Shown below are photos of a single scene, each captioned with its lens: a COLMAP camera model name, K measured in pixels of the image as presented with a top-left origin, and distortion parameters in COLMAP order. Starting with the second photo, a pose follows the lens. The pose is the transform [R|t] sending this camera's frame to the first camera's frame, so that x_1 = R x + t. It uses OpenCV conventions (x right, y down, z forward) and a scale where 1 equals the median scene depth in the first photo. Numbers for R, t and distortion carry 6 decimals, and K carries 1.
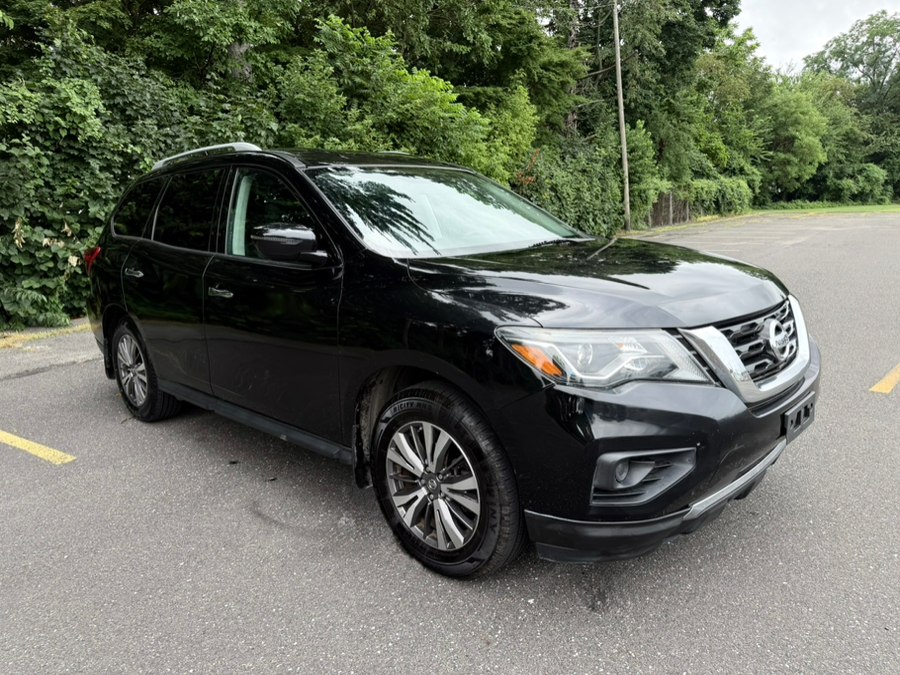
lens RADIAL K [[645.7, 0, 456.9], [0, 645.7, 344.9], [0, 0, 1]] dist [0.018521, -0.021443]
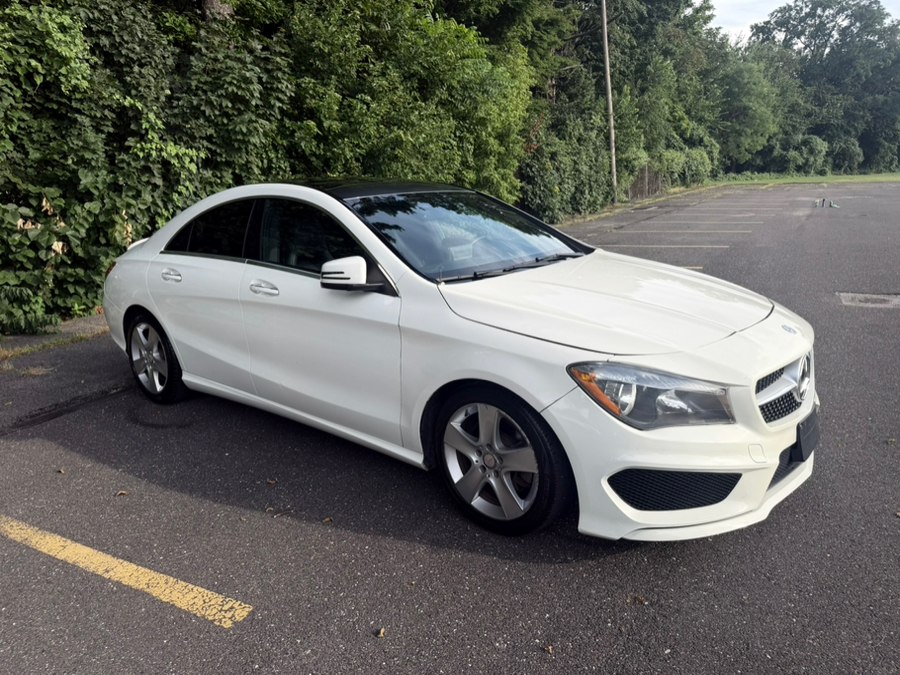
lens RADIAL K [[645.7, 0, 452.5], [0, 645.7, 344.9], [0, 0, 1]] dist [0.018521, -0.021443]
pose [[0.995278, -0.027048, 0.093226, -0.039418], [0.023345, 0.998903, 0.040583, -0.006764], [-0.094221, -0.038215, 0.994818, 0.036167]]
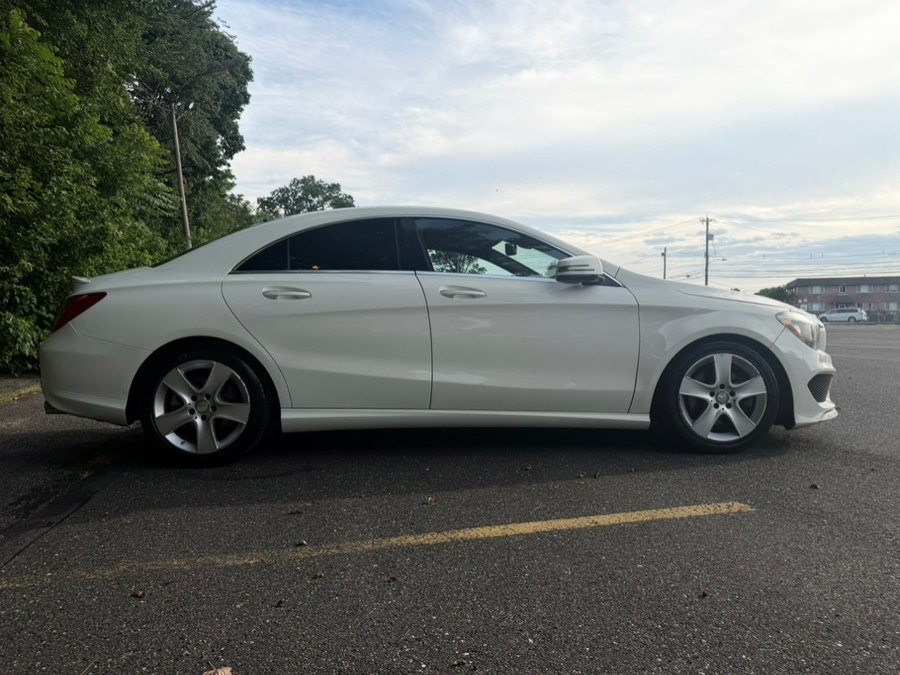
lens RADIAL K [[645.7, 0, 456.4], [0, 645.7, 340.3], [0, 0, 1]] dist [0.018521, -0.021443]
pose [[0.664500, 0.002180, 0.747285, -0.111049], [0.147803, 0.979858, -0.134288, 0.004977], [-0.732526, 0.199685, 0.650793, 0.063917]]
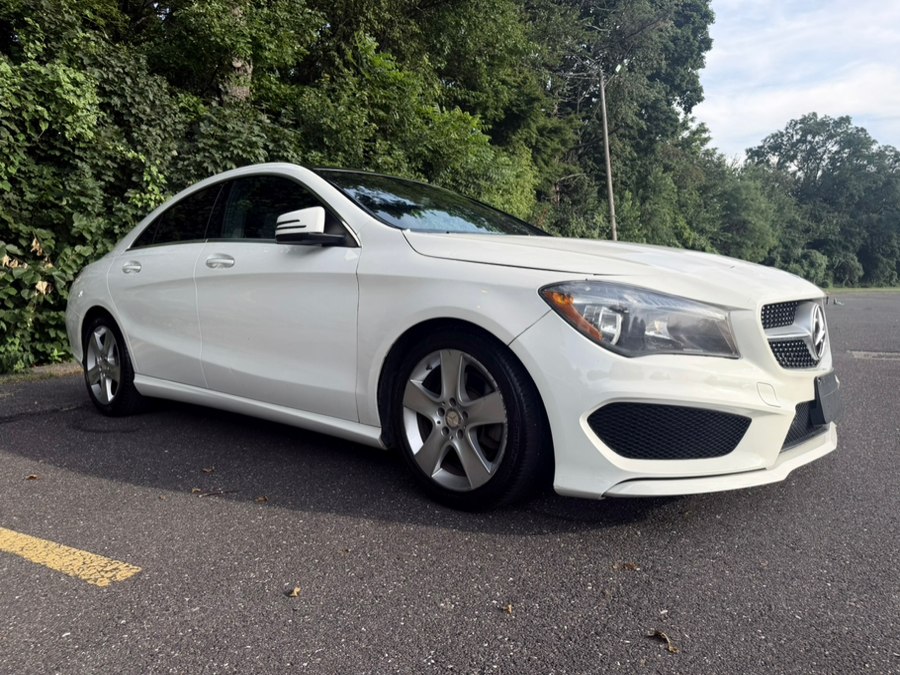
lens RADIAL K [[645.7, 0, 456.3], [0, 645.7, 340.5], [0, 0, 1]] dist [0.018521, -0.021443]
pose [[0.996204, 0.007979, 0.086689, -0.035027], [0.003750, 0.990933, -0.134301, 0.006637], [-0.086974, 0.134116, 0.987141, 0.043829]]
